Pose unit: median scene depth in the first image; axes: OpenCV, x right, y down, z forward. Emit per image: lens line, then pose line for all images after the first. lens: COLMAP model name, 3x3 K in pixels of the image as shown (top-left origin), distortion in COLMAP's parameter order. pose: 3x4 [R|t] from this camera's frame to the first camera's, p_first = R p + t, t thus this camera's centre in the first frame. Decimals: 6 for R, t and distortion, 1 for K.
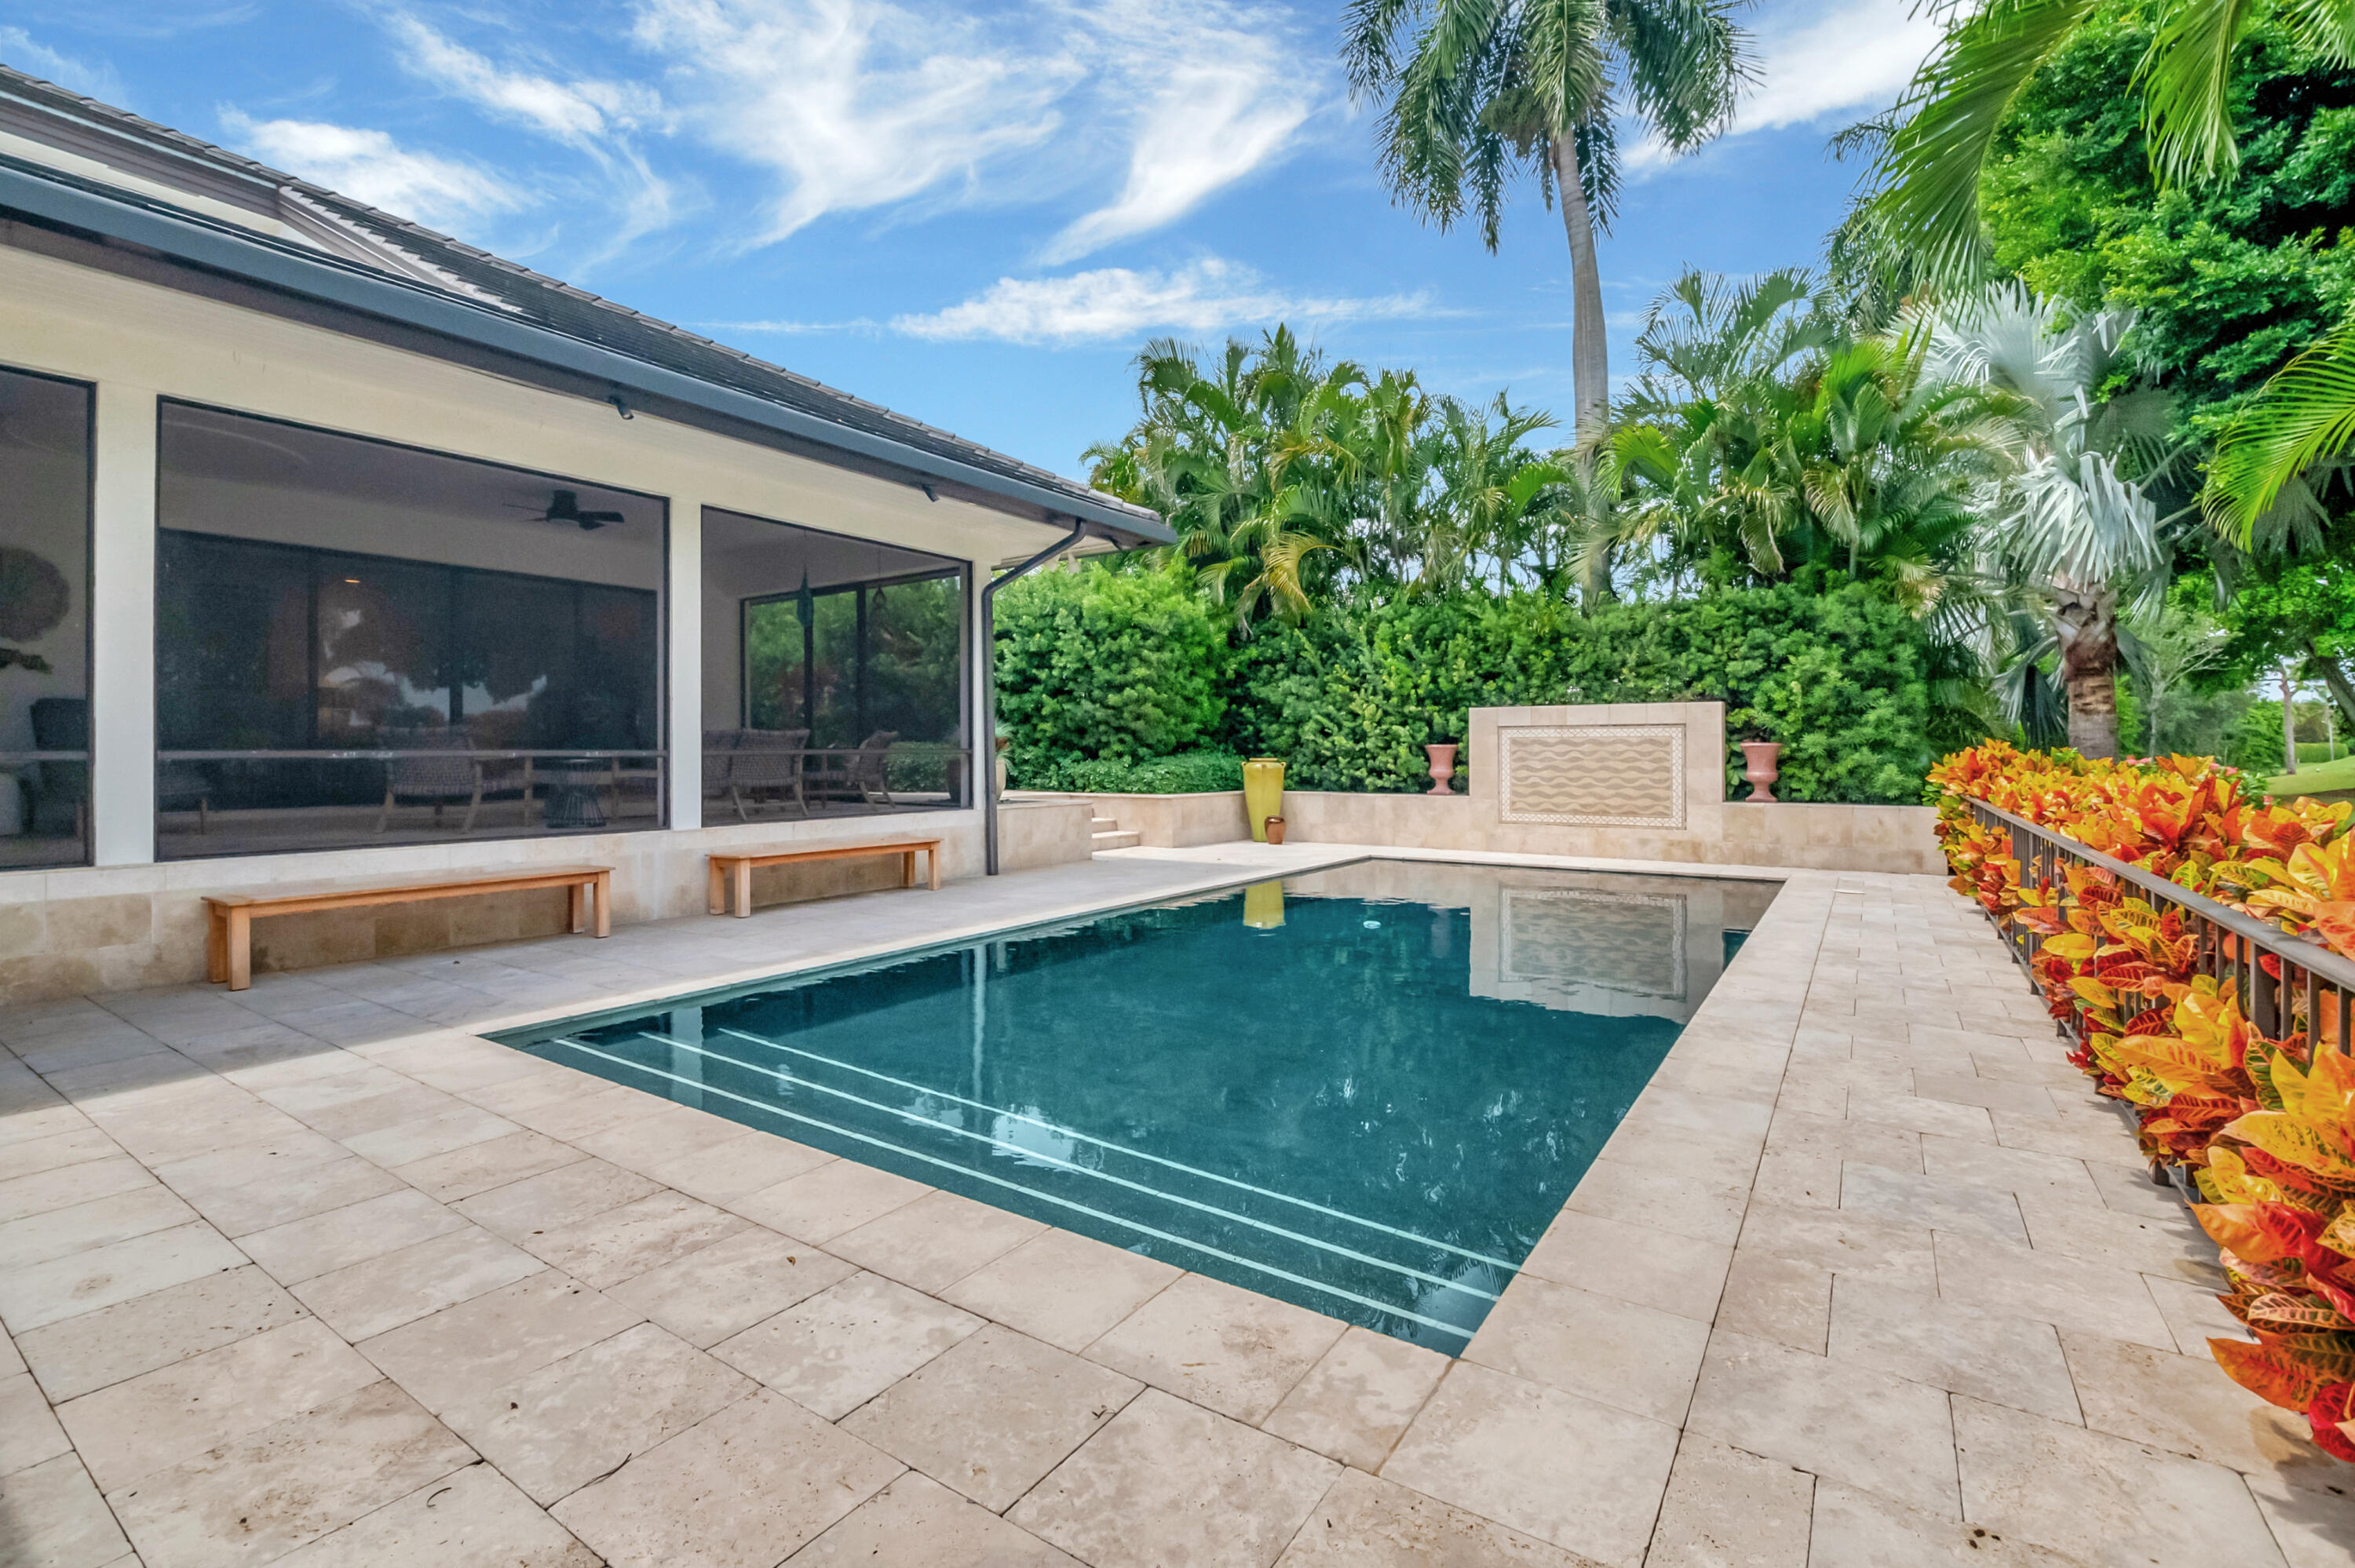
lens RADIAL K [[1047.0, 0, 1189.5], [0, 1047.0, 758.6], [0, 0, 1]] dist [0.004886, -0.018581]
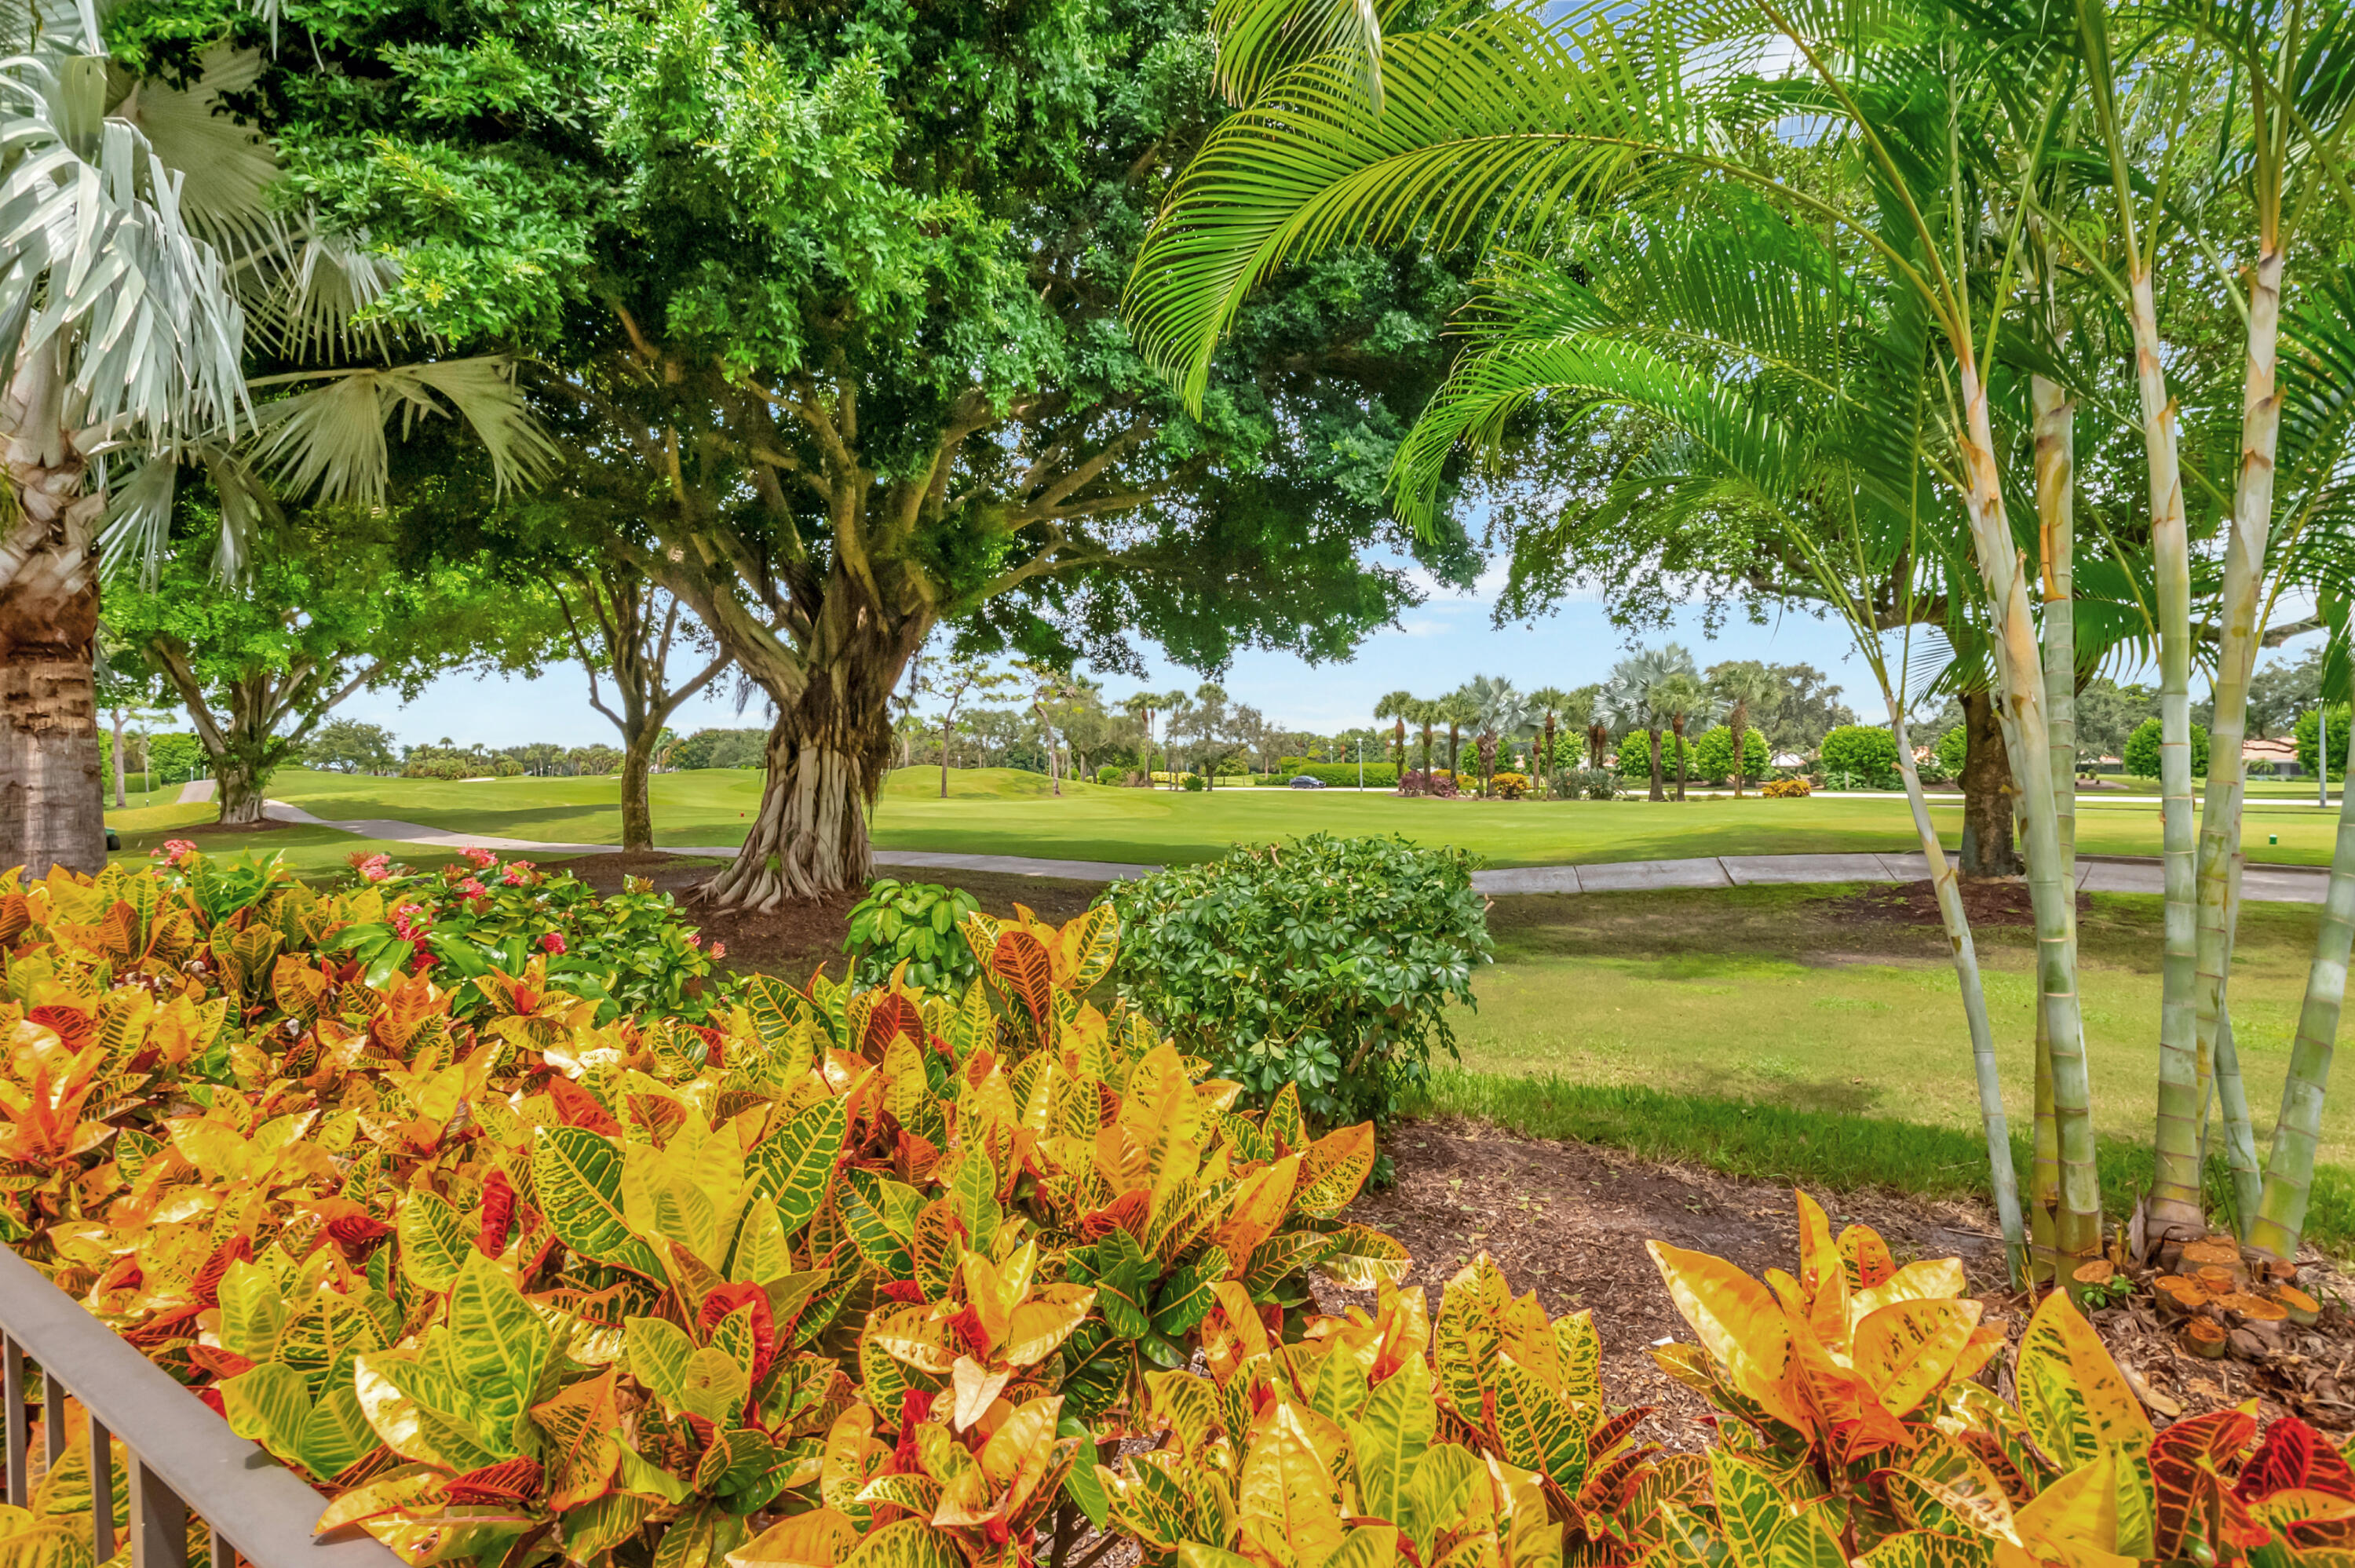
lens RADIAL K [[1018.3, 0, 1201.9], [0, 1018.3, 778.9], [0, 0, 1]] dist [-0.024635, -0.003133]
pose [[-0.096652, -0.004085, 0.995310, 0.364234], [0.013847, 0.999889, 0.005449, -0.018270], [-0.995222, 0.014309, -0.096585, 0.513978]]
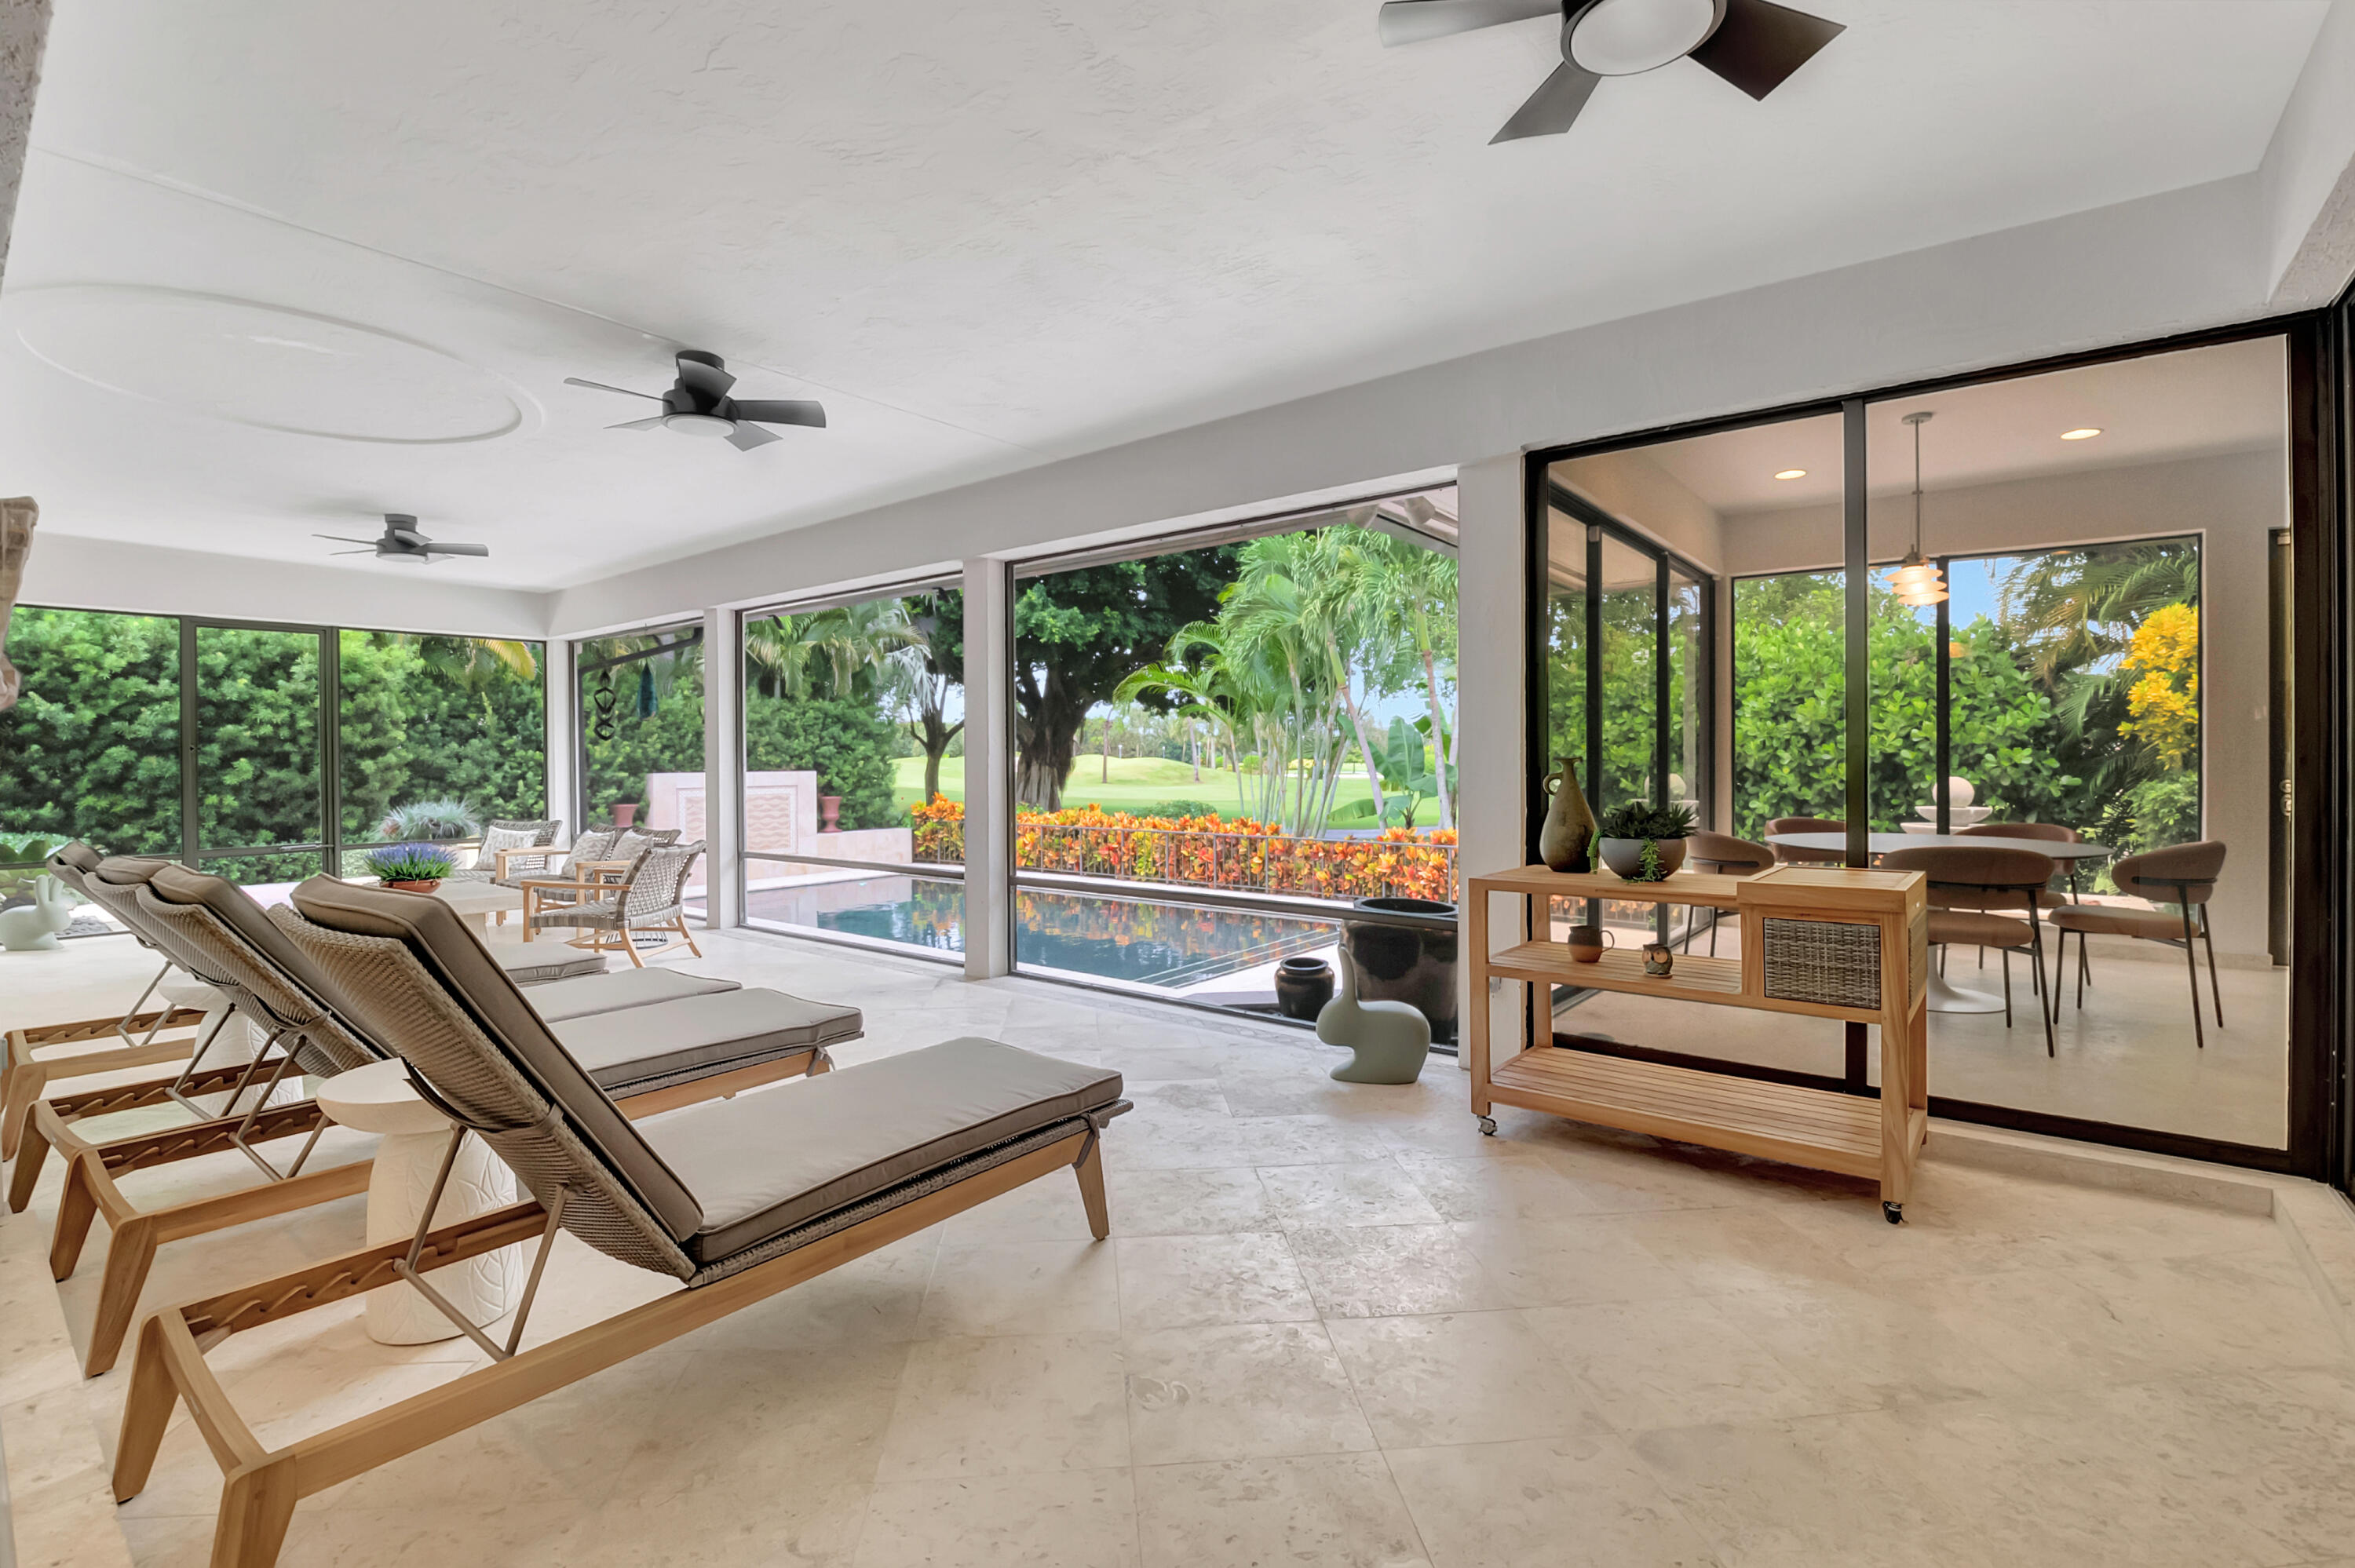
lens RADIAL K [[1047.0, 0, 1189.5], [0, 1047.0, 758.6], [0, 0, 1]] dist [0.004886, -0.018581]
pose [[0.074306, 0.000450, 0.997235, -0.918131], [0.010991, 0.999939, -0.001270, -0.057708], [-0.997175, 0.011055, 0.074297, 0.286882]]
